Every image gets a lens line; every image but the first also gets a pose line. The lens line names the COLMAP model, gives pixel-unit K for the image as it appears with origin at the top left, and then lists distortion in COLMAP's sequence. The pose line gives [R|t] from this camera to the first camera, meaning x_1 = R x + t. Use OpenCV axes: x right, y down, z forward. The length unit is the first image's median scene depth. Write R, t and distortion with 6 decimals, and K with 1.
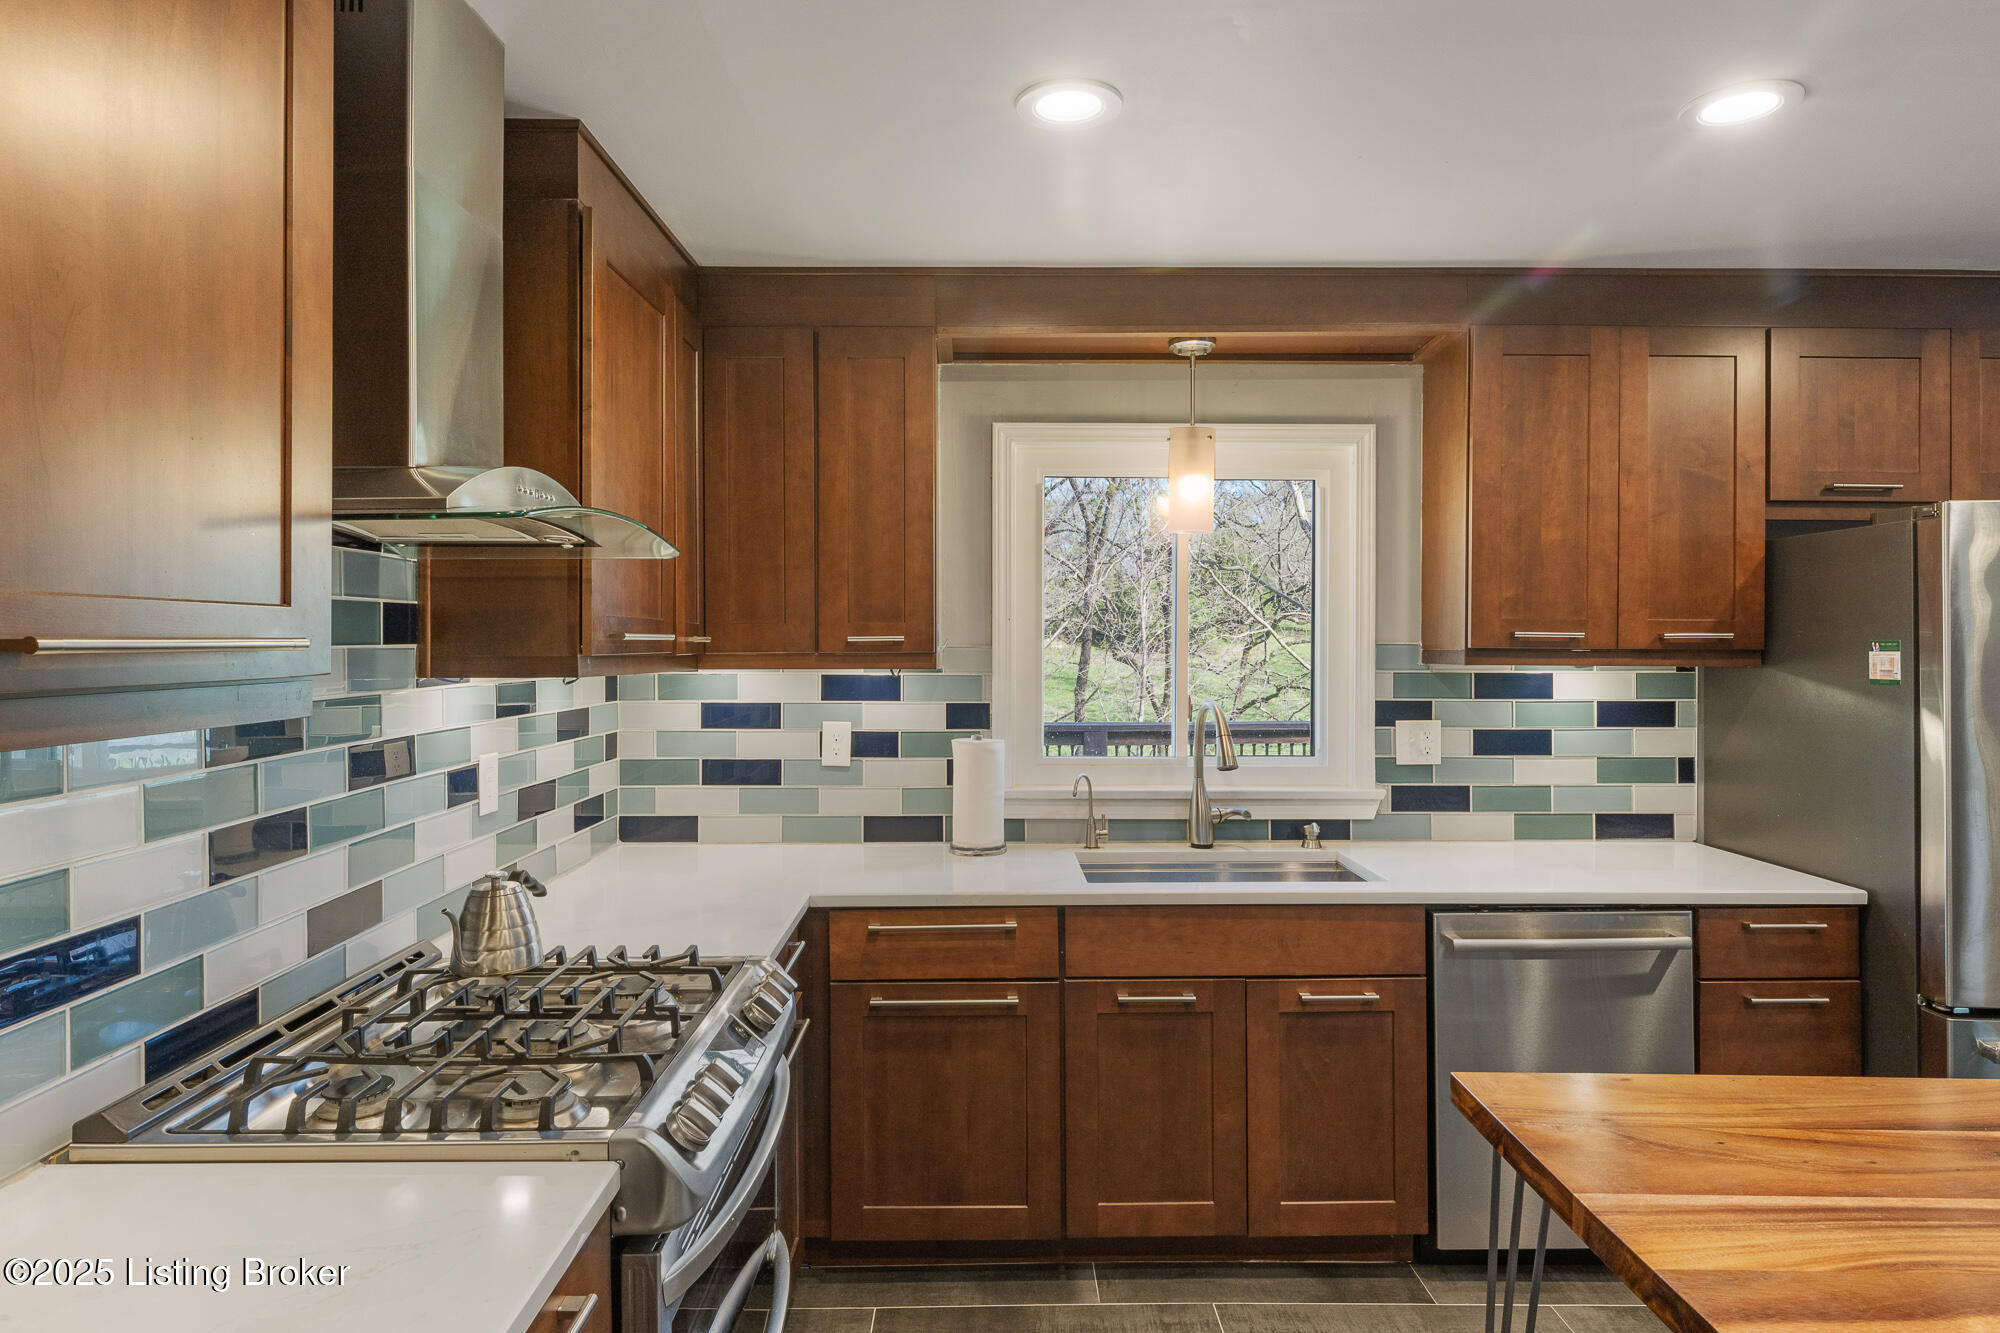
lens RADIAL K [[1163.1, 0, 1011.8], [0, 1163.1, 635.3], [0, 0, 1]] dist [0.002116, -0.002077]
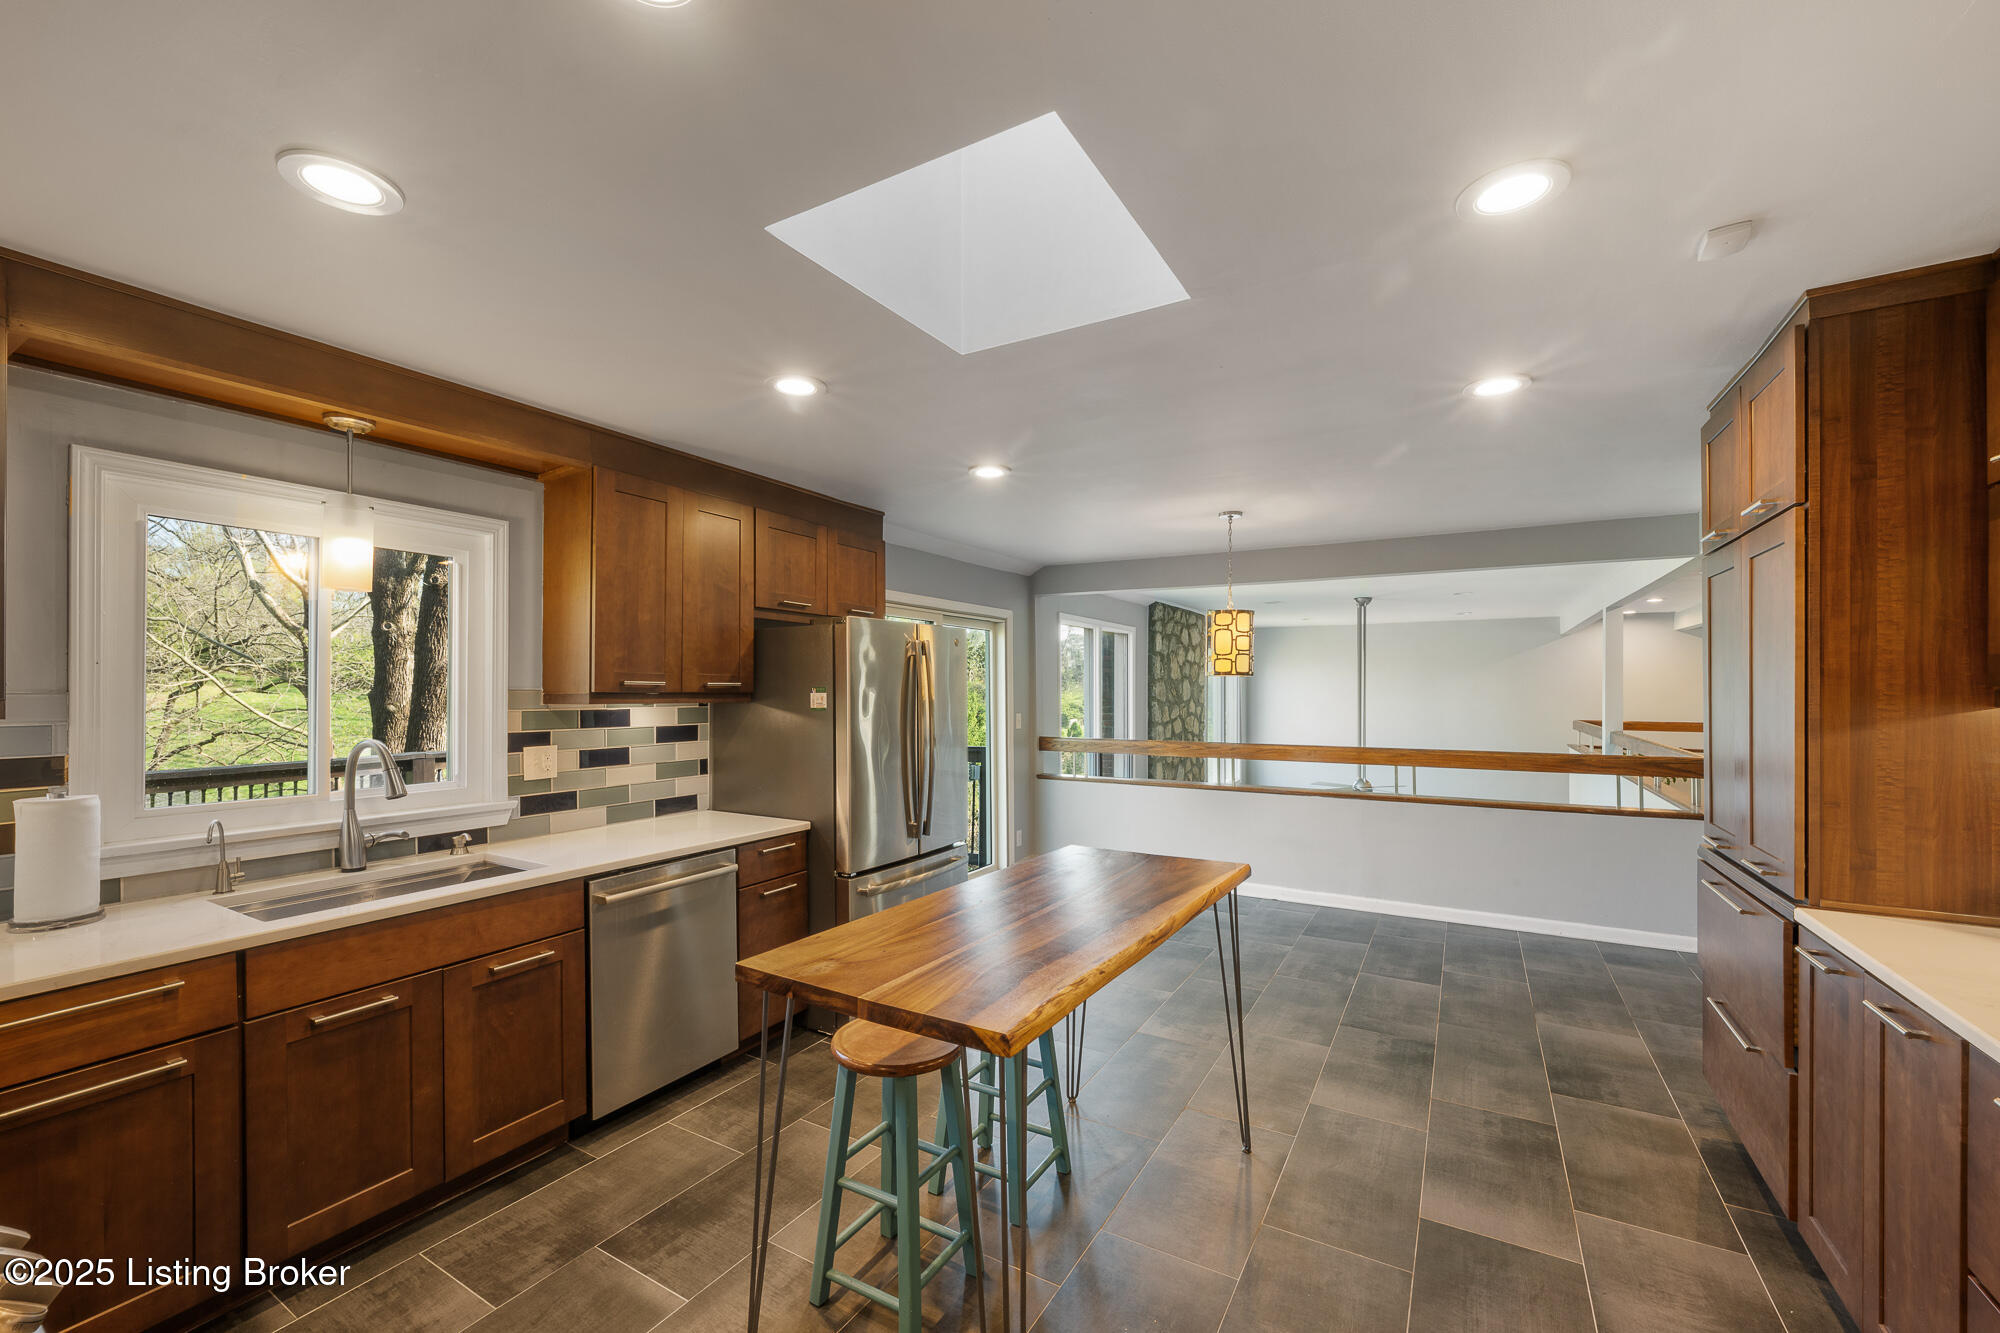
lens RADIAL K [[792.8, 0, 1001.9], [0, 792.8, 678.6], [0, 0, 1]] dist [-0.003916, 0.000234]
pose [[0.520031, 0.010878, 0.854078, -0.170052], [-0.003331, 0.999937, -0.010708, 0.003077], [-0.854141, 0.002724, 0.520035, 0.071167]]
